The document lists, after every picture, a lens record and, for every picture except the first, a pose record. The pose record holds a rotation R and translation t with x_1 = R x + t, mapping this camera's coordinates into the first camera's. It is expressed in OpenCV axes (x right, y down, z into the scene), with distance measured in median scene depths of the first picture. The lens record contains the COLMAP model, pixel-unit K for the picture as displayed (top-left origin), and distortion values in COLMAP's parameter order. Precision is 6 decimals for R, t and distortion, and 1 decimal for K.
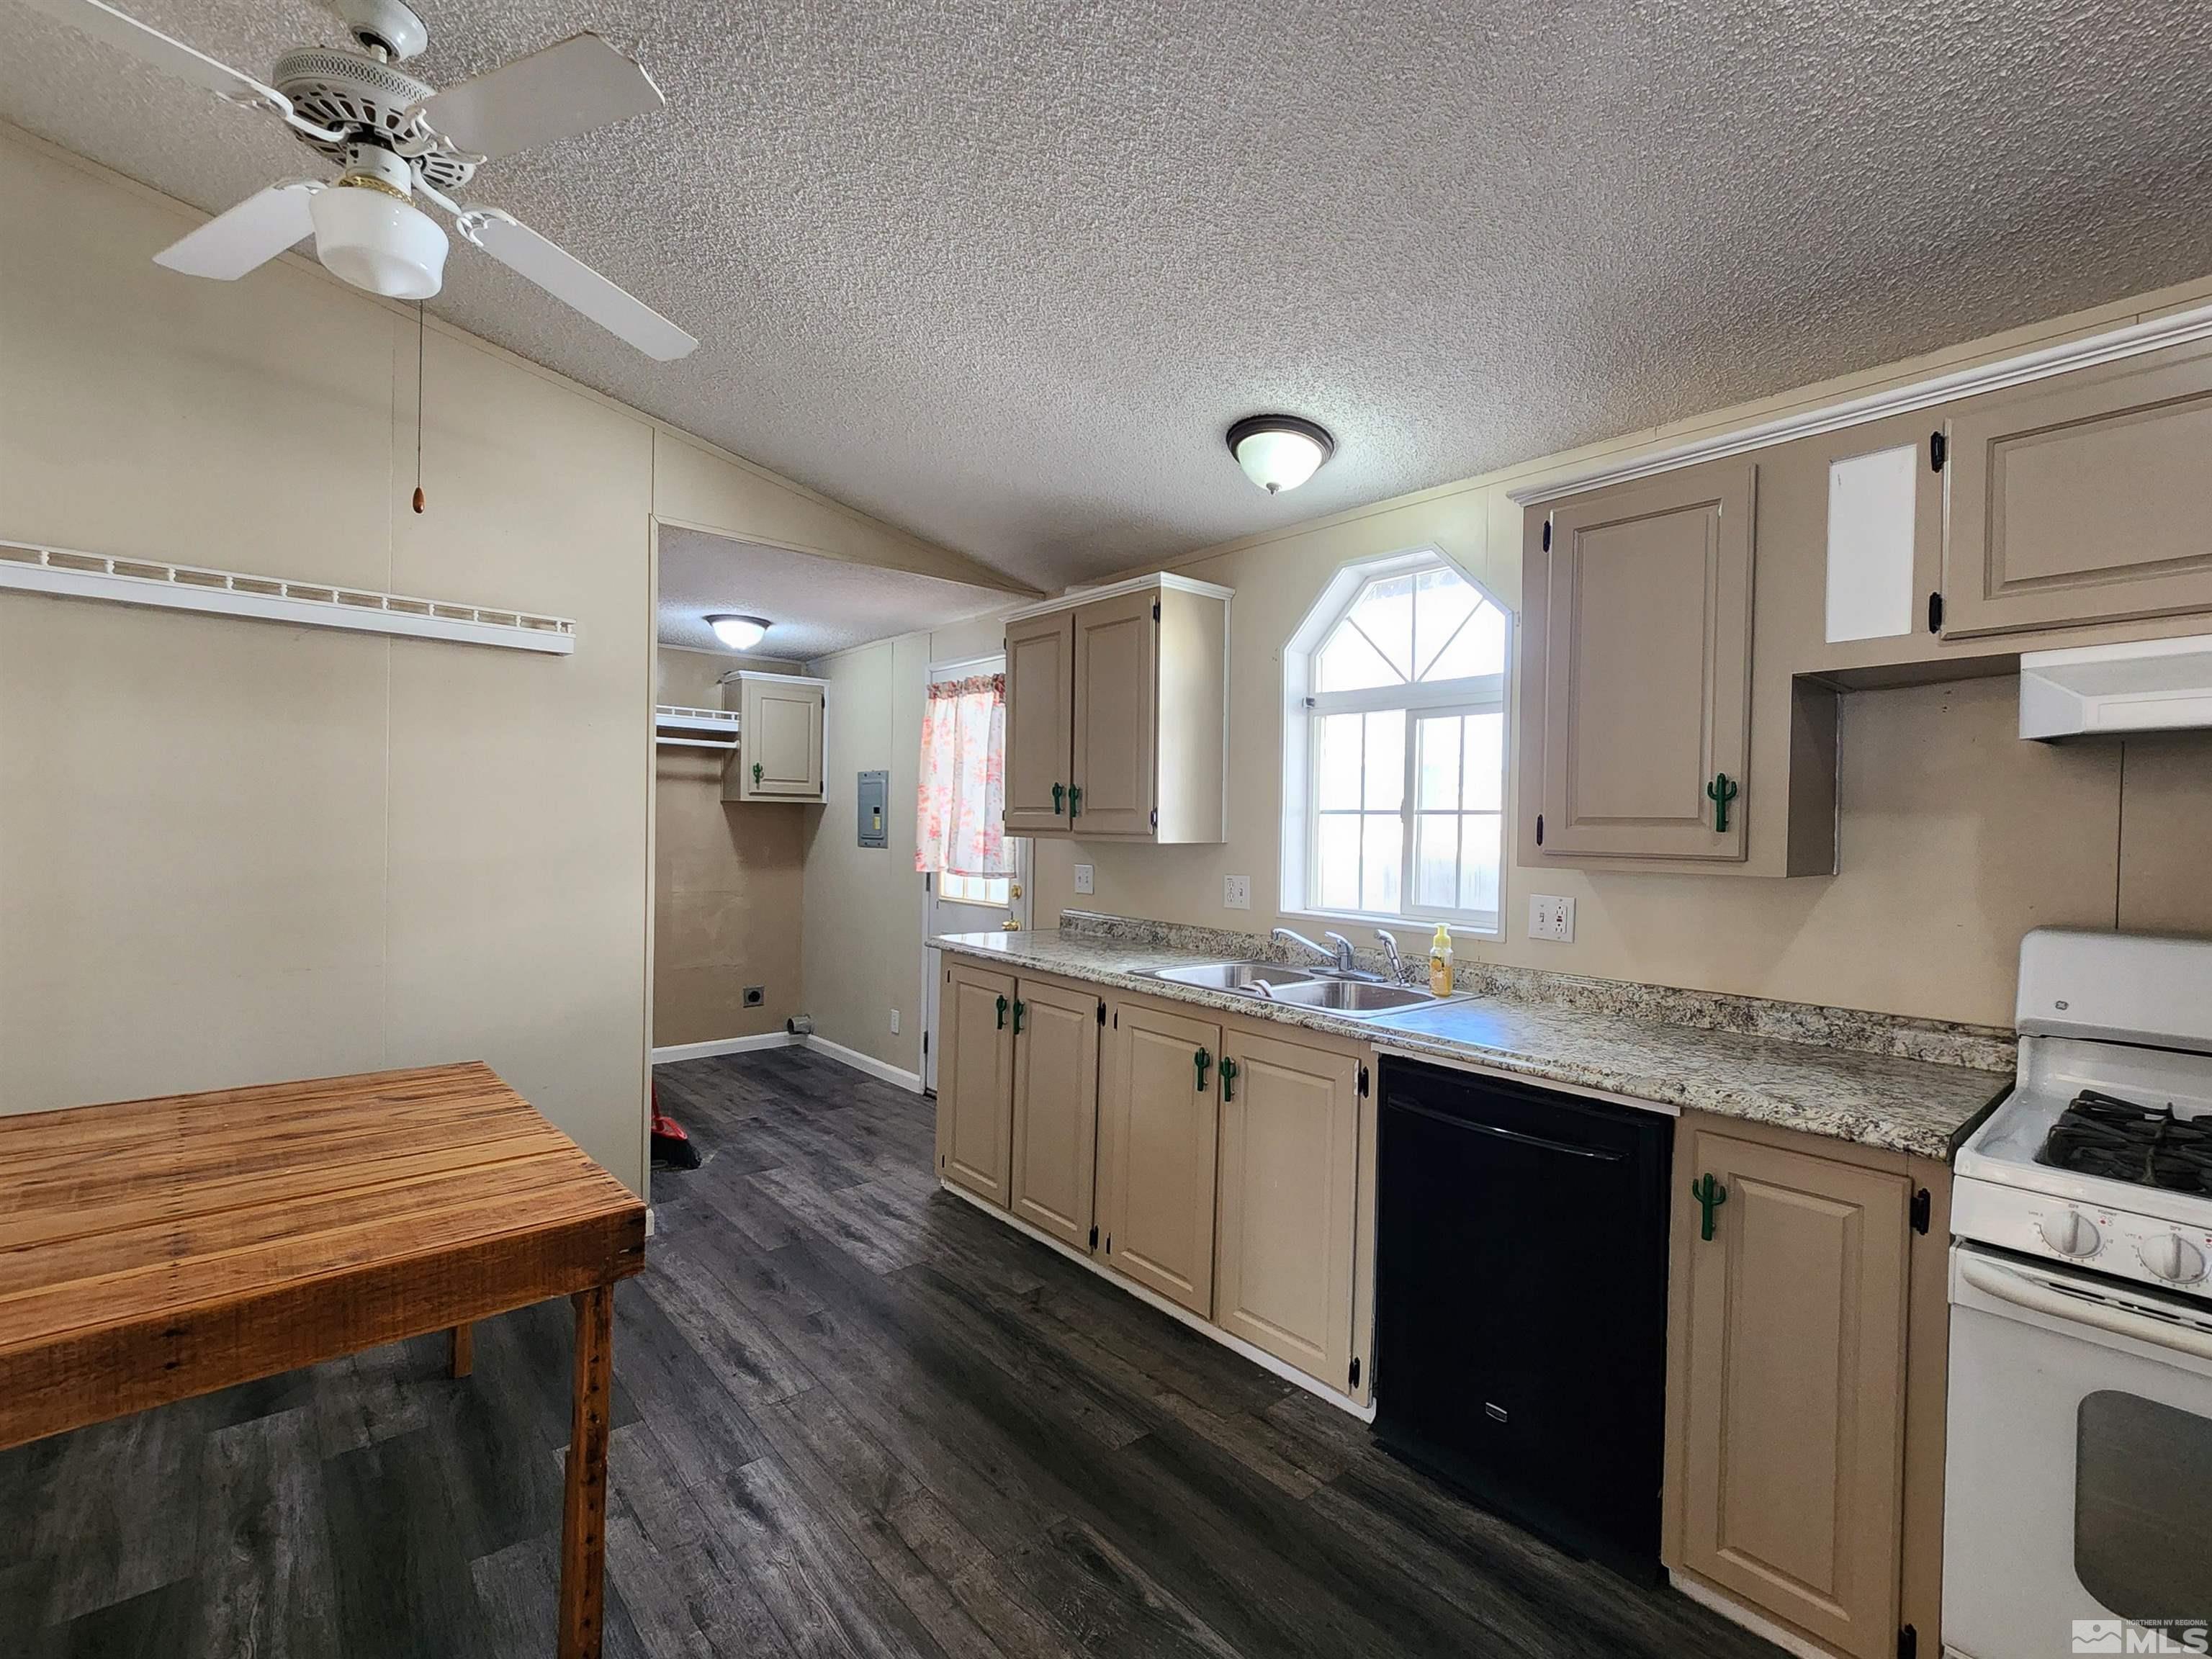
lens RADIAL K [[999.2, 0, 1131.6], [0, 999.2, 838.6], [0, 0, 1]] dist [0.001864, -0.000075]
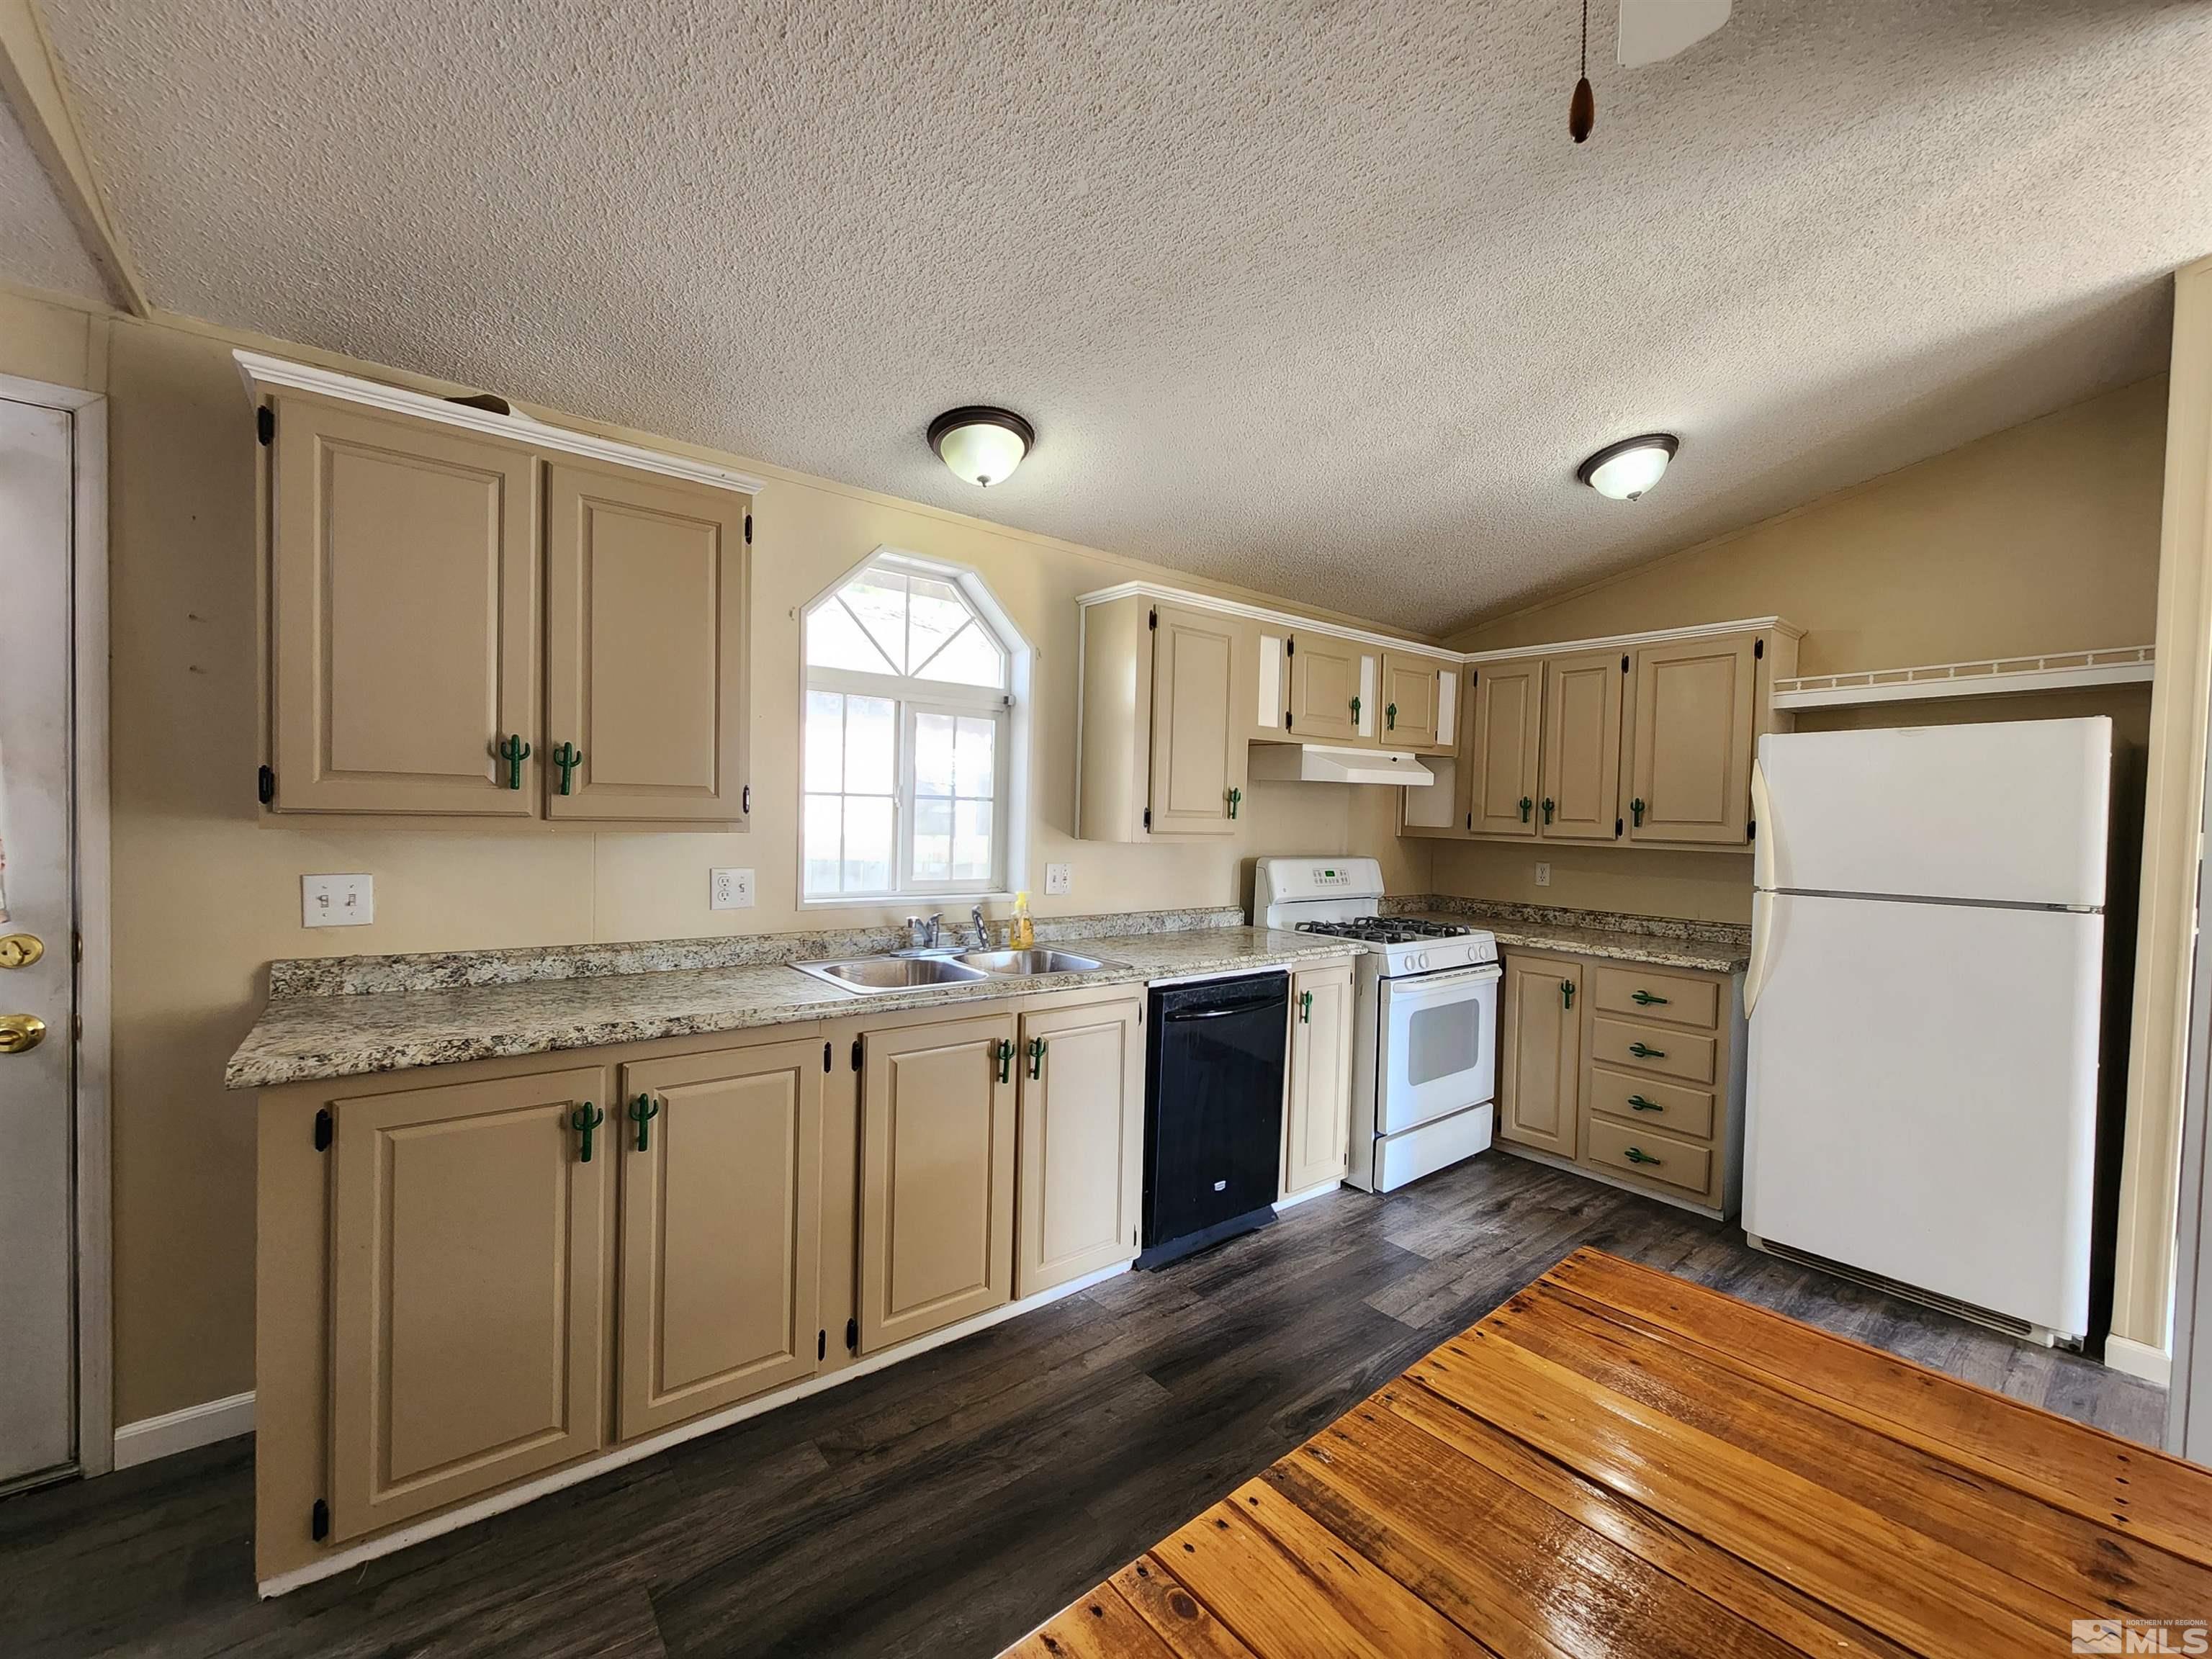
lens RADIAL K [[899.5, 0, 1120.6], [0, 899.5, 834.9], [0, 0, 1]] dist [0.000024, -0.000720]
pose [[0.044325, -0.042362, 0.998119, -0.647293], [-0.013726, 0.998980, 0.043008, -0.027891], [-0.998923, -0.015607, 0.043698, 0.679429]]
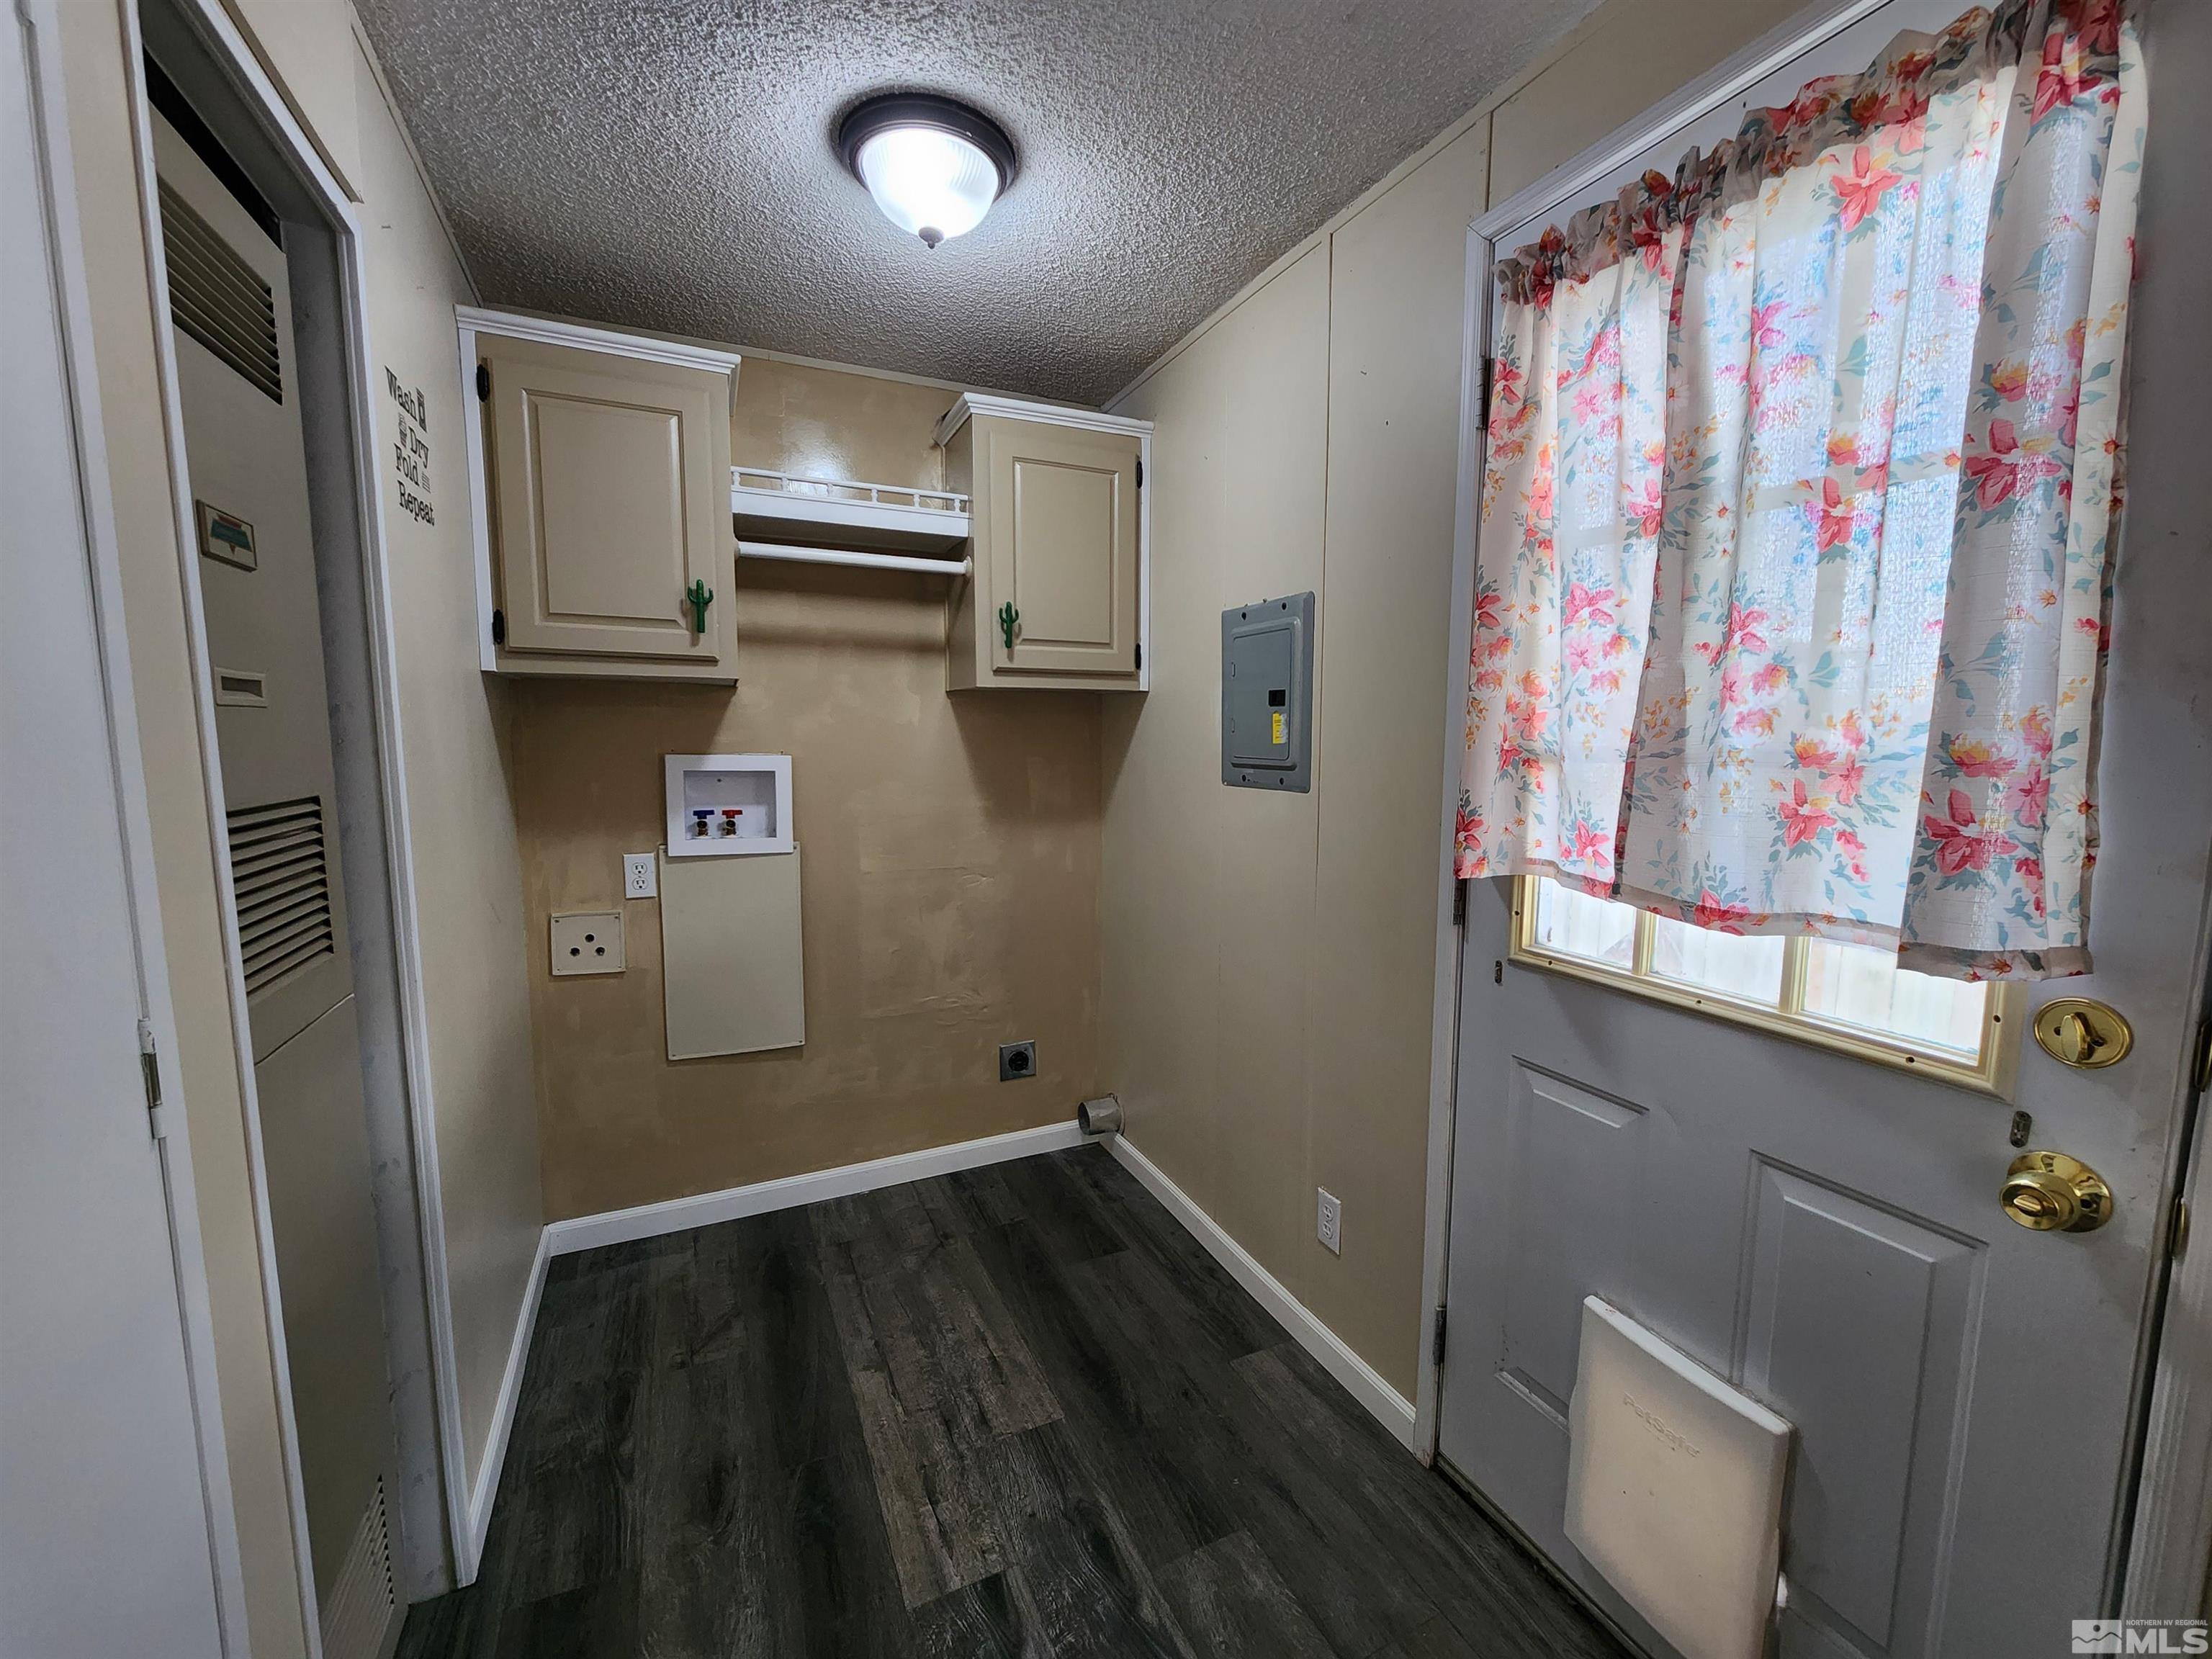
lens RADIAL K [[899.5, 0, 1120.6], [0, 899.5, 834.9], [0, 0, 1]] dist [0.000024, -0.000720]
pose [[0.960755, 0.016716, -0.276894, -0.350509], [0.009809, 0.995511, 0.094135, -0.012725], [0.277225, -0.093156, 0.956278, 1.026242]]
